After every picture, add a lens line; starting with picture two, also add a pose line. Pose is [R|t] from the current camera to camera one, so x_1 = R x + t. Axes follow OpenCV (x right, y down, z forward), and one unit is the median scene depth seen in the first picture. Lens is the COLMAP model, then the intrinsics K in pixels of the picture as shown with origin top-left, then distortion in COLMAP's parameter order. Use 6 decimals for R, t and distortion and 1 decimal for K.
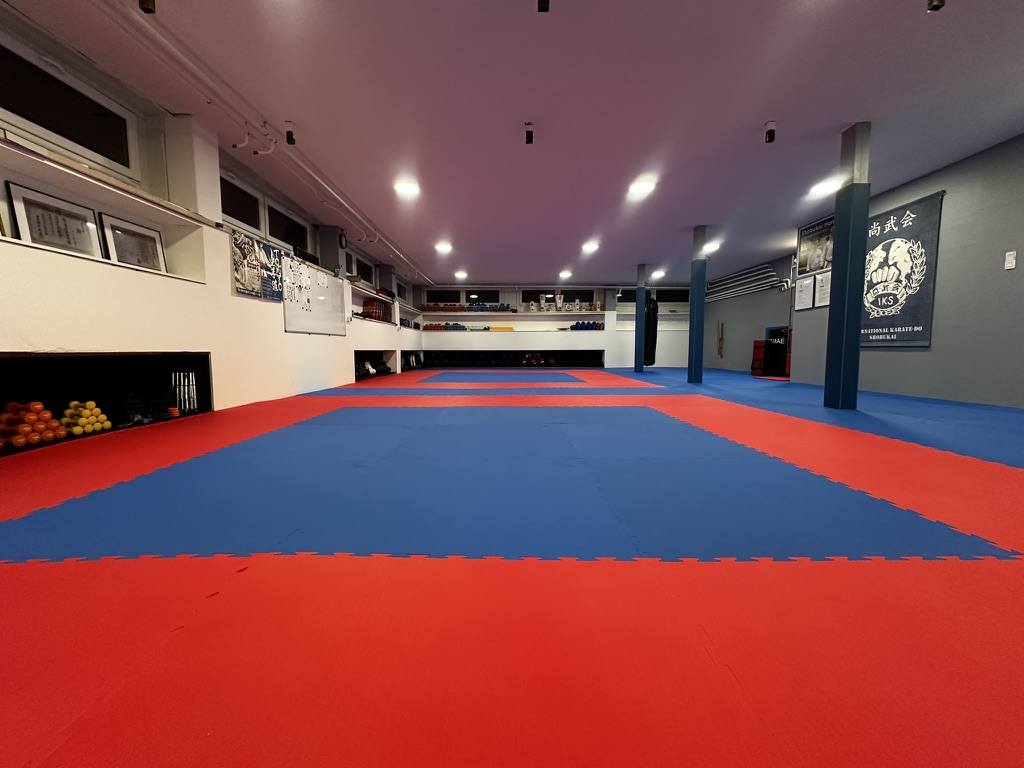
lens RADIAL K [[406.8, 0, 512.0], [0, 406.8, 384.0], [0, 0, 1]] dist [-0.002614, 0.000265]
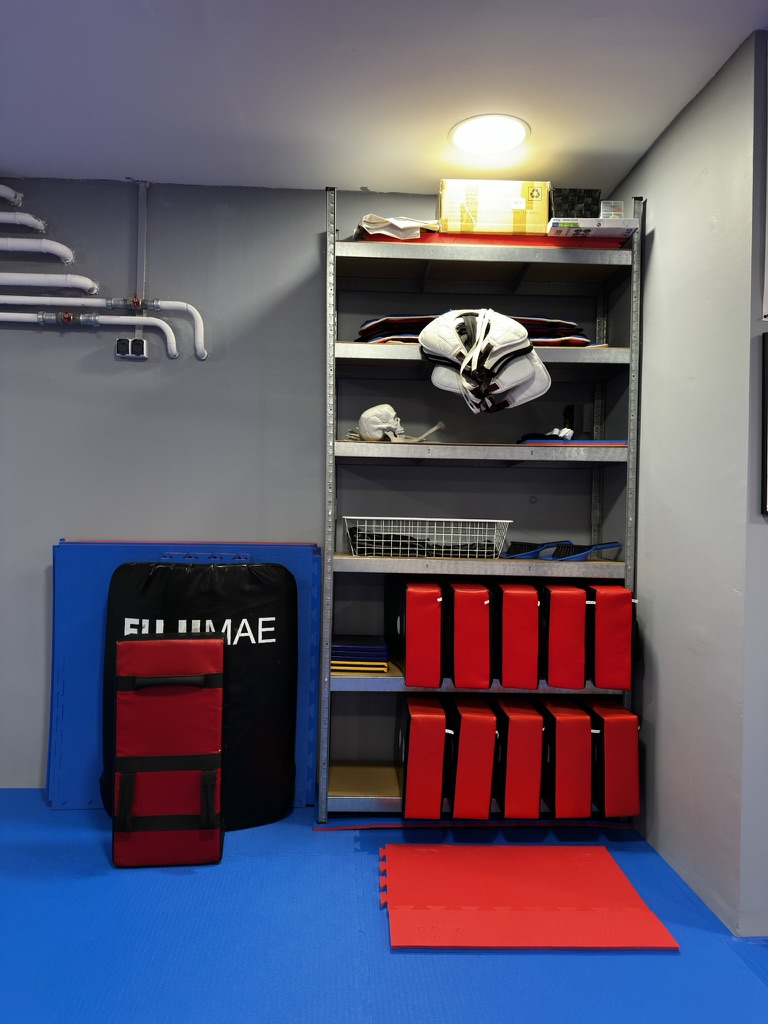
lens RADIAL K [[704.4, 0, 384.0], [0, 704.4, 512.0], [0, 0, 1]] dist [0.083415, -0.088414]
pose [[-0.031834, 0.009629, 0.999447, 0.687570], [0.065744, 0.997808, -0.007519, -0.309903], [-0.997329, 0.065469, -0.032398, 1.923278]]
